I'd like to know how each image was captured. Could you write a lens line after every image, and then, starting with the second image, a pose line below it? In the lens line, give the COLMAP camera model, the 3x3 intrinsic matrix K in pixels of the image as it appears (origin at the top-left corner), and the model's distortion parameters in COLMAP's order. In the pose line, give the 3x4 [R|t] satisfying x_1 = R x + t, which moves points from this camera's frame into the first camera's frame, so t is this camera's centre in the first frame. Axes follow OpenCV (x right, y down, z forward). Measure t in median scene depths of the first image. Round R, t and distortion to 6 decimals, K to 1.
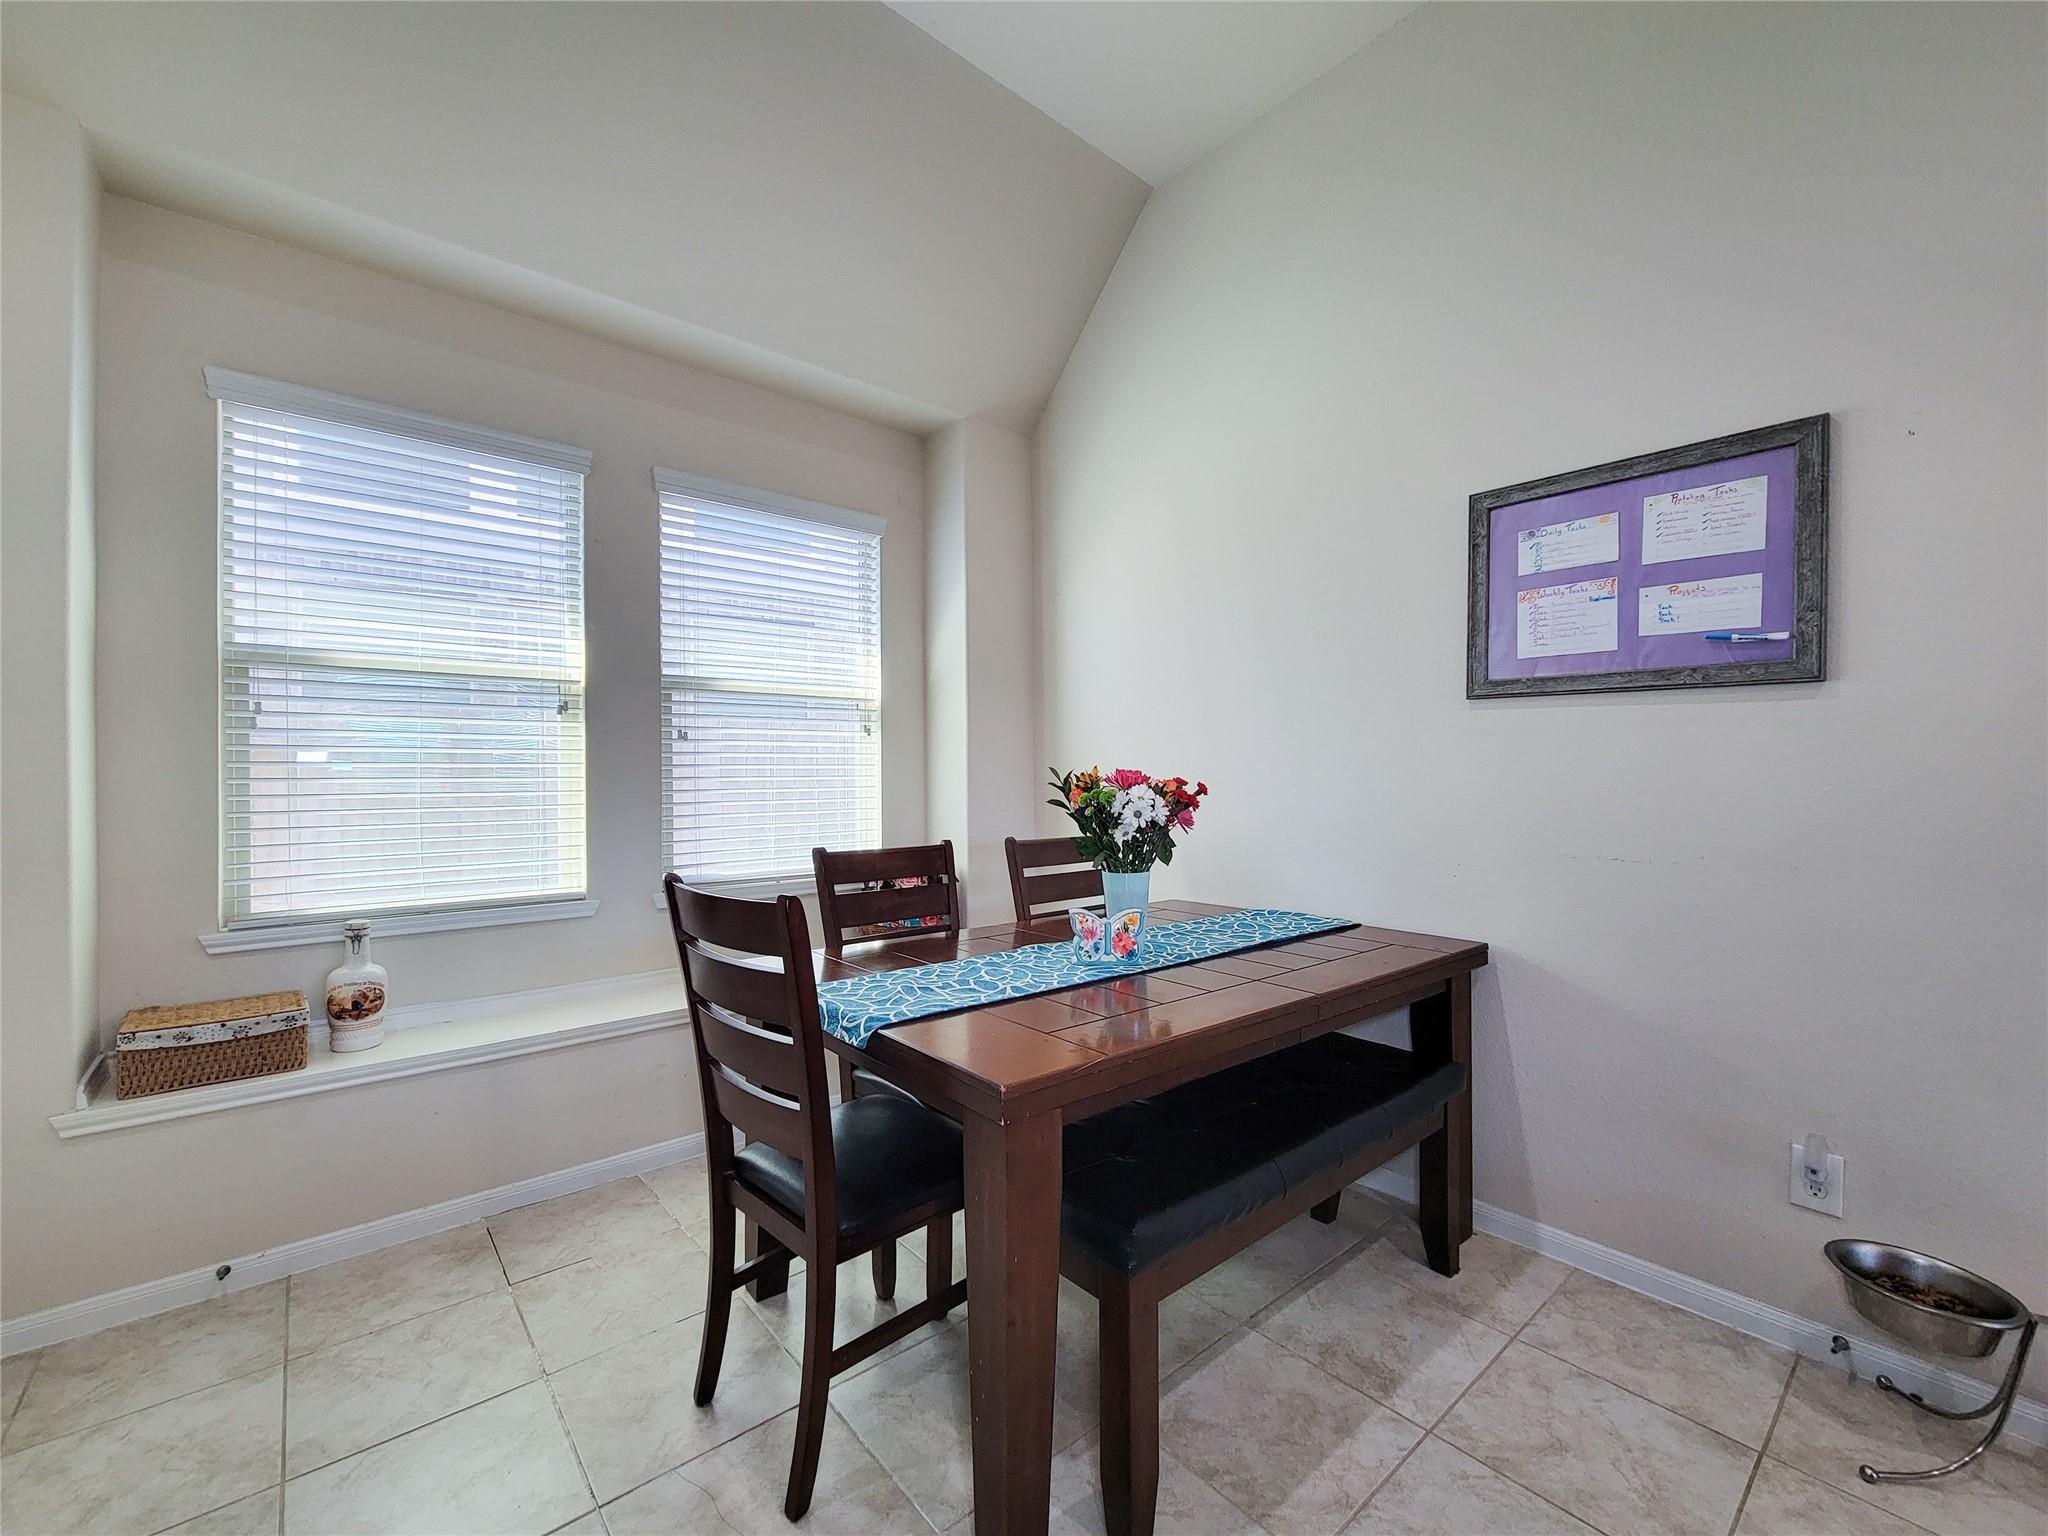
lens RADIAL K [[843.5, 0, 1028.3], [0, 843.5, 770.2], [0, 0, 1]] dist [0.007169, -0.004552]
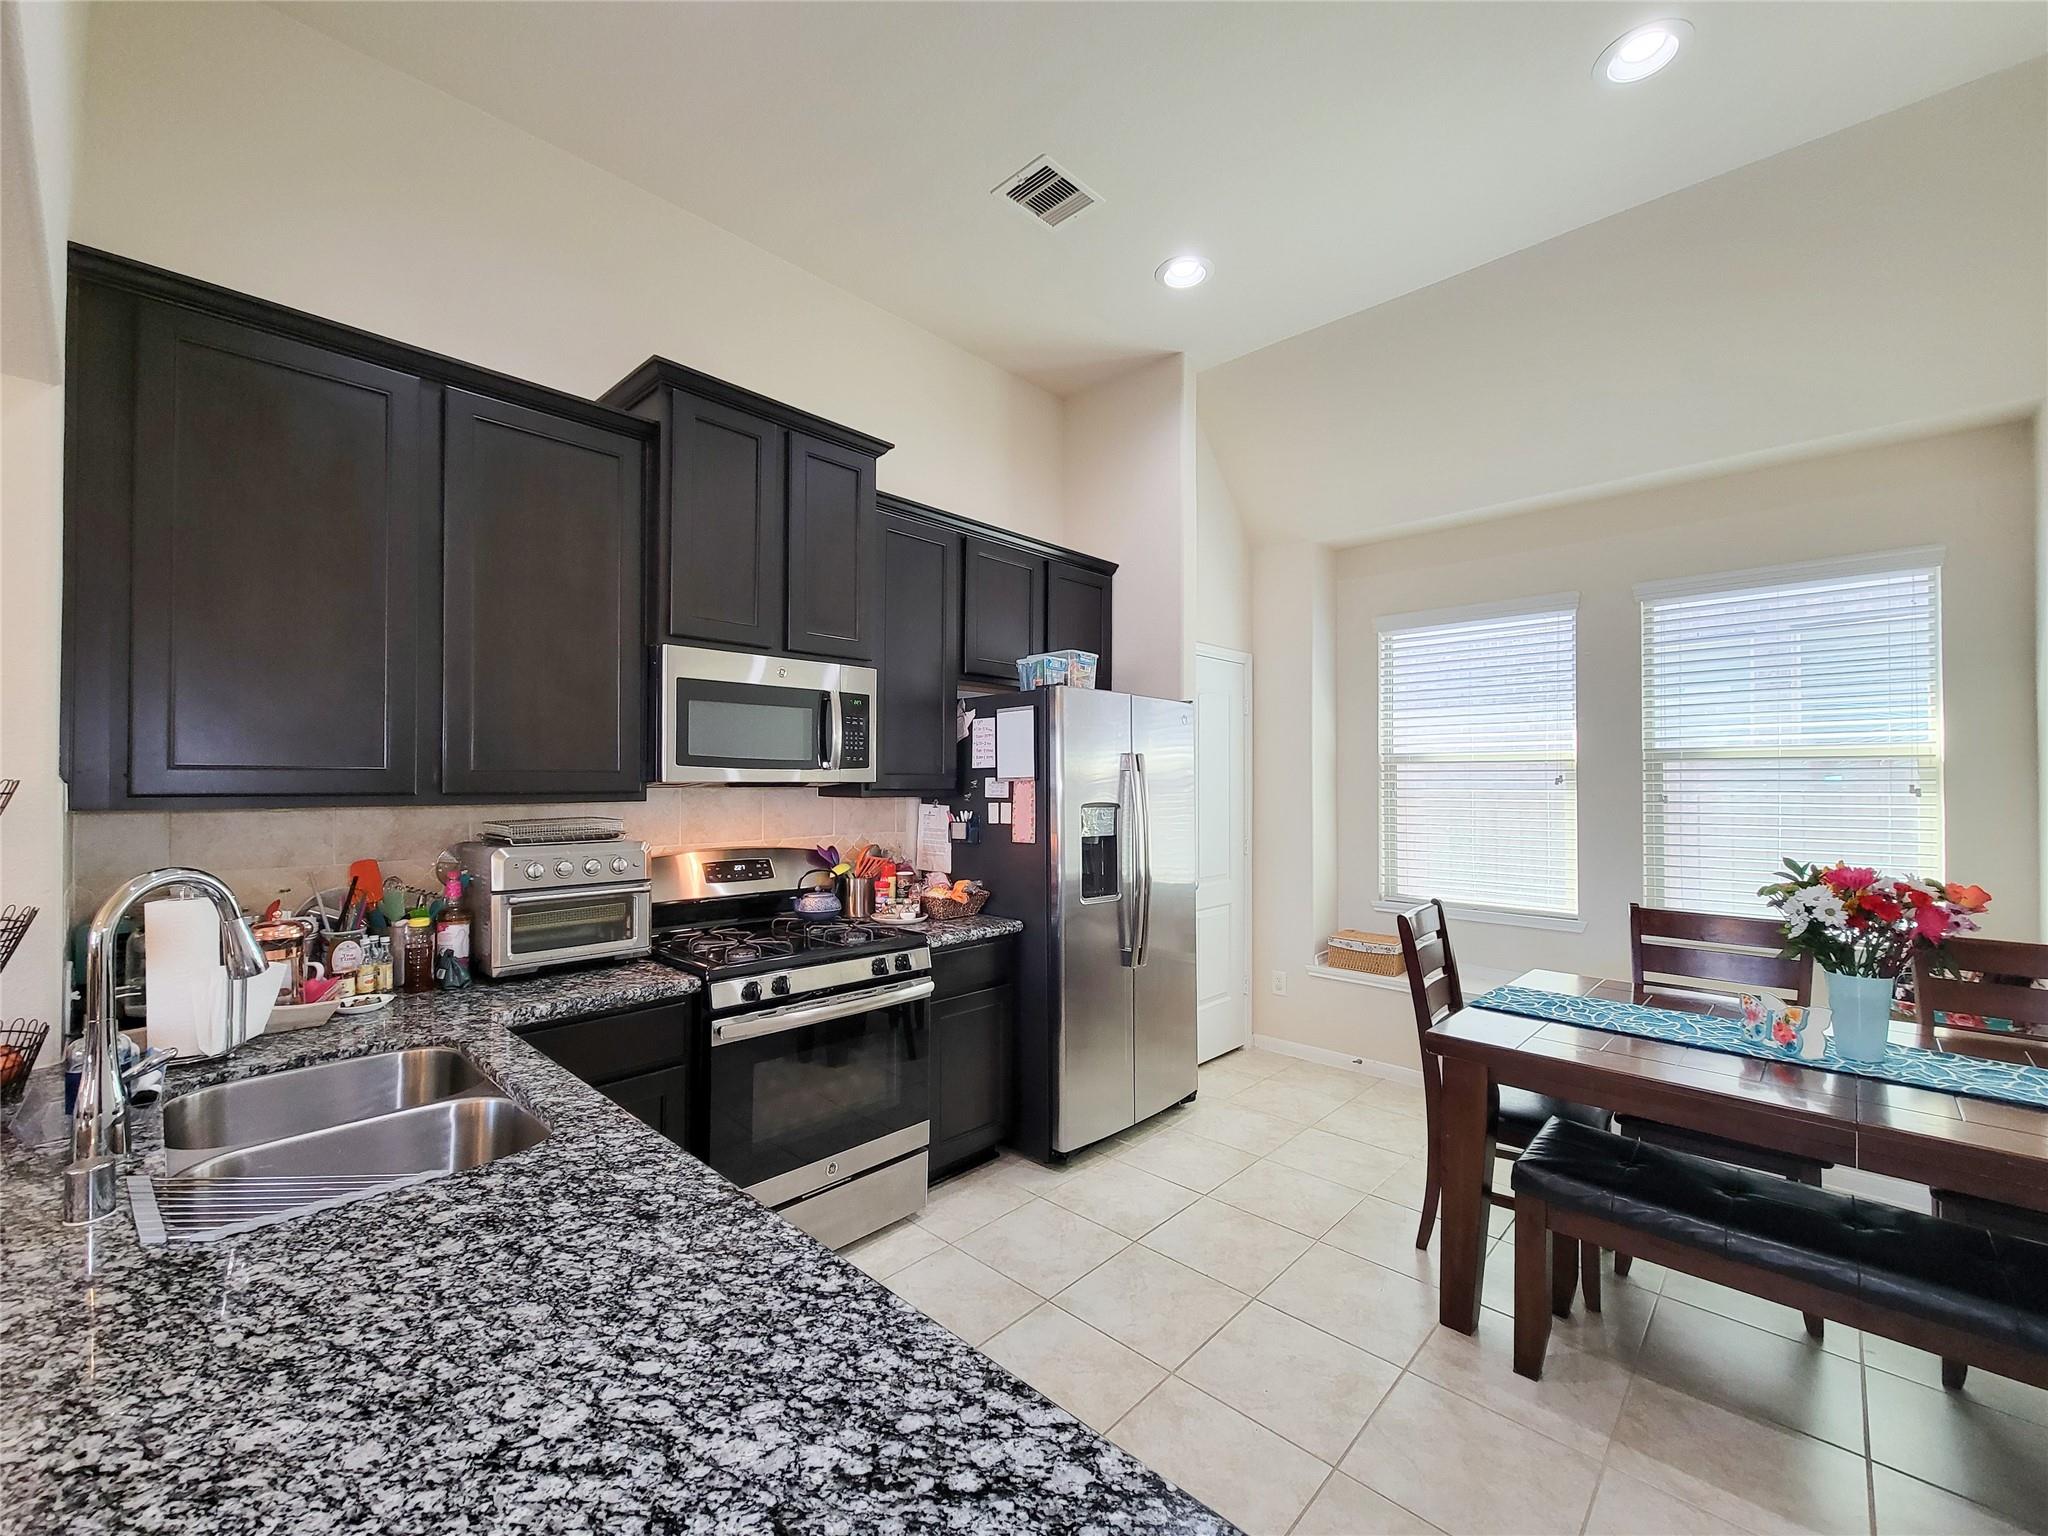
lens RADIAL K [[843.5, 0, 1015.9], [0, 843.5, 776.7], [0, 0, 1]] dist [0.007169, -0.004552]
pose [[0.103696, 0.000562, -0.994609, 0.757877], [0.001800, 0.999998, 0.000753, -0.083302], [0.994607, -0.001869, 0.103694, -0.041650]]
